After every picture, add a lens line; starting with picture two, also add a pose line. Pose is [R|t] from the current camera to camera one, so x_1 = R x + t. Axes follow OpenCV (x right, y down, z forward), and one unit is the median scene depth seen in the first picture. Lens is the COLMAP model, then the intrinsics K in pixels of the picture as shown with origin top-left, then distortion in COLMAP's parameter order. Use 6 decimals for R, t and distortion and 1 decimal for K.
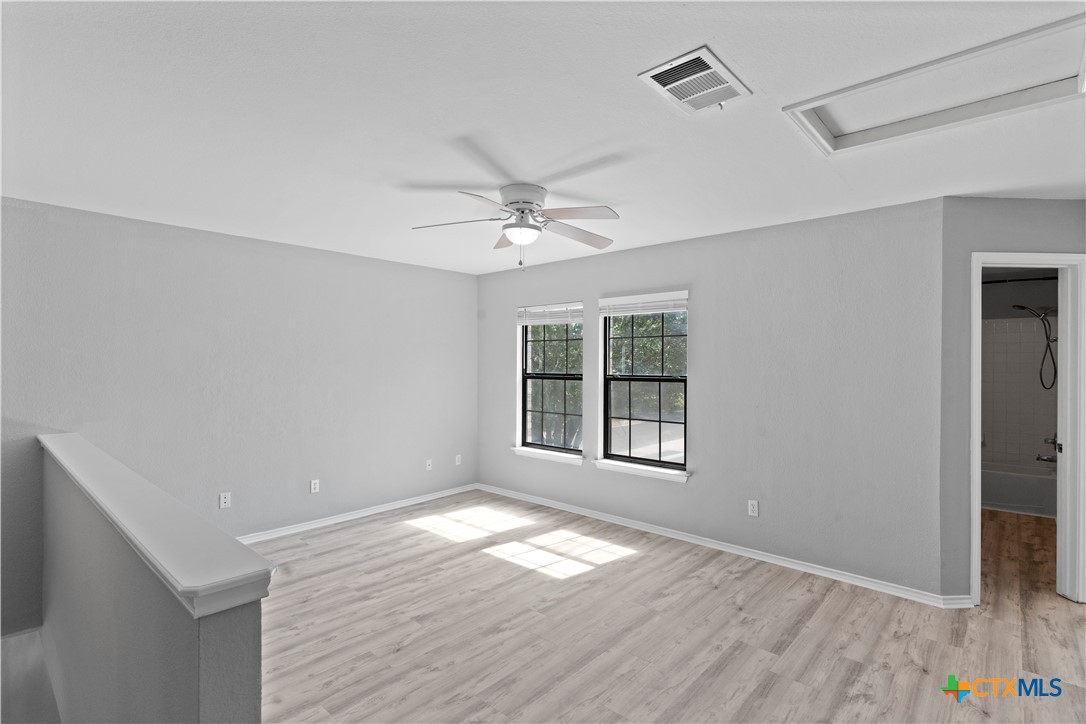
lens RADIAL K [[521.1, 0, 546.9], [0, 521.1, 363.7], [0, 0, 1]] dist [0.002307, 0.001383]
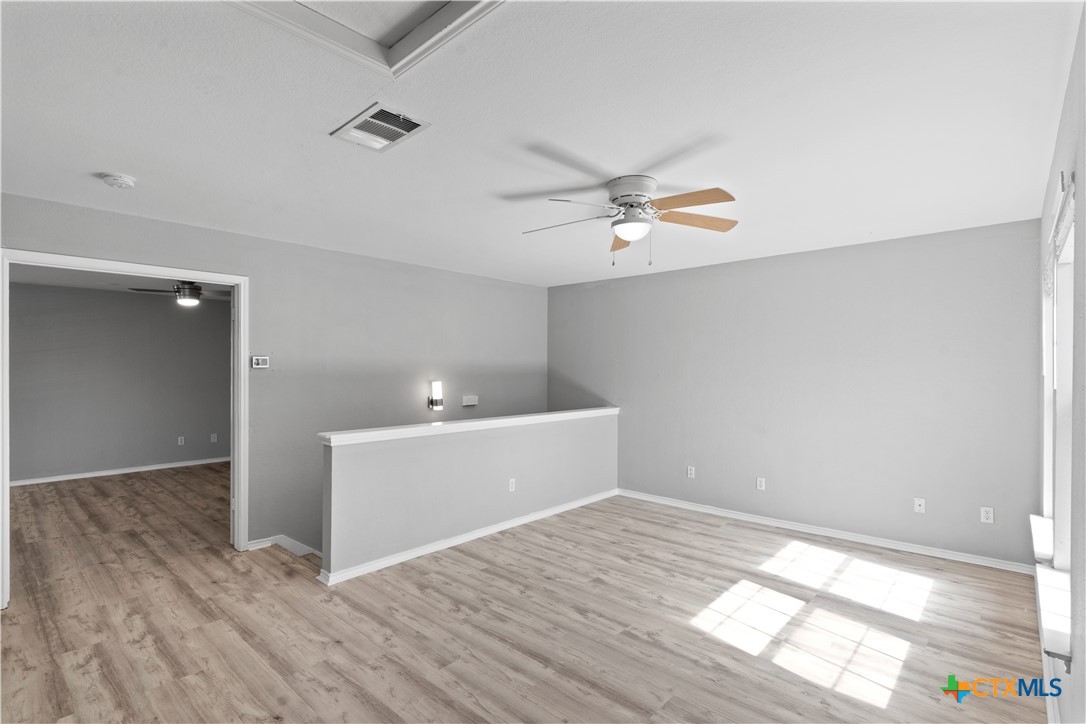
lens RADIAL K [[521.1, 0, 545.1], [0, 521.1, 367.0], [0, 0, 1]] dist [0.002307, 0.001383]
pose [[-0.013464, -0.005514, -0.999894, 0.837143], [0.000017, 0.999985, -0.005515, 0.007633], [0.999909, -0.000091, -0.013464, 0.791739]]
